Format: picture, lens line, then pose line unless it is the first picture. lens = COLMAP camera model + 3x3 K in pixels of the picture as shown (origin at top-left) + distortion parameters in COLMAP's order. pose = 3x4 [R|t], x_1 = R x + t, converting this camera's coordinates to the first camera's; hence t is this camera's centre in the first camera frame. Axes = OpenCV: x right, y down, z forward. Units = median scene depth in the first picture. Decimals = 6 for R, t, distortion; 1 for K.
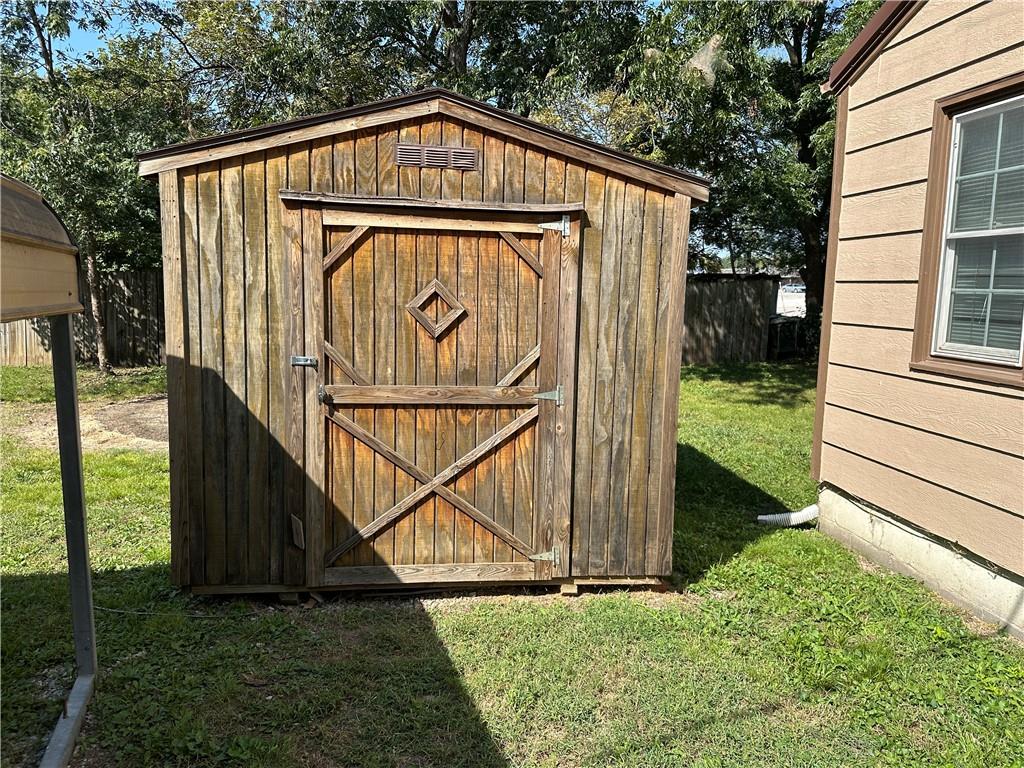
lens RADIAL K [[712.7, 0, 512.0], [0, 712.7, 384.0], [0, 0, 1]] dist [0.083786, -0.103213]
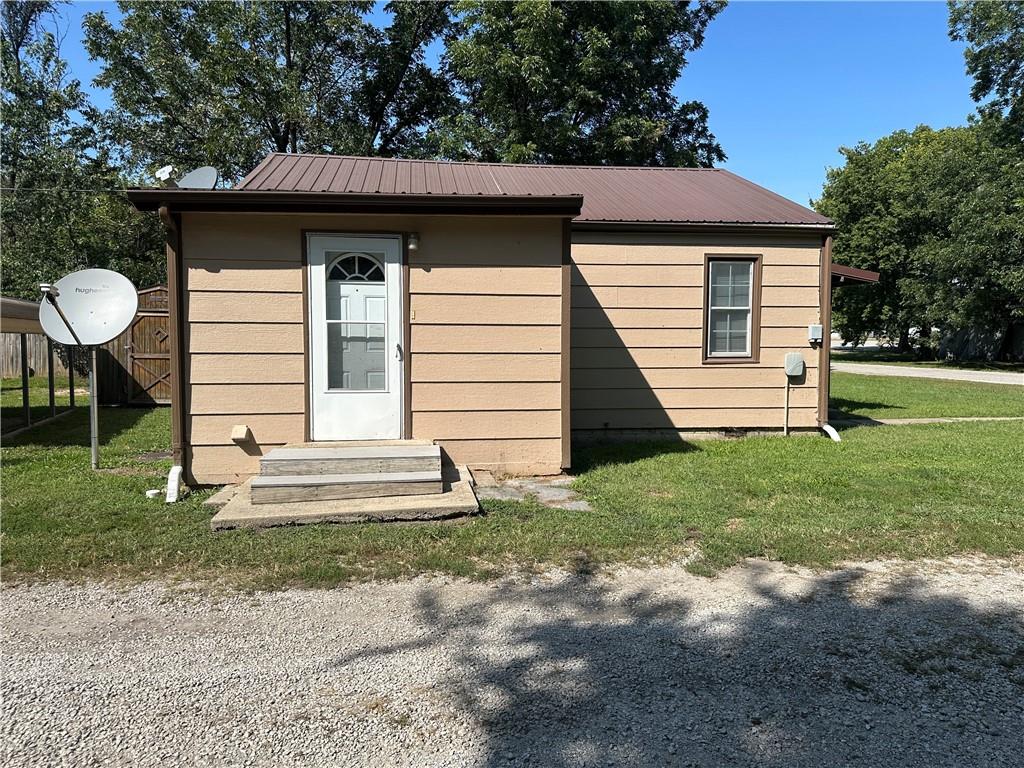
lens RADIAL K [[718.1, 0, 512.0], [0, 718.1, 384.0], [0, 0, 1]] dist [-0.001279, -0.000013]
pose [[0.999804, -0.009240, -0.017501, 2.093645], [0.007719, 0.996345, -0.085070, 0.571918], [0.018224, 0.084918, 0.996221, -3.214917]]
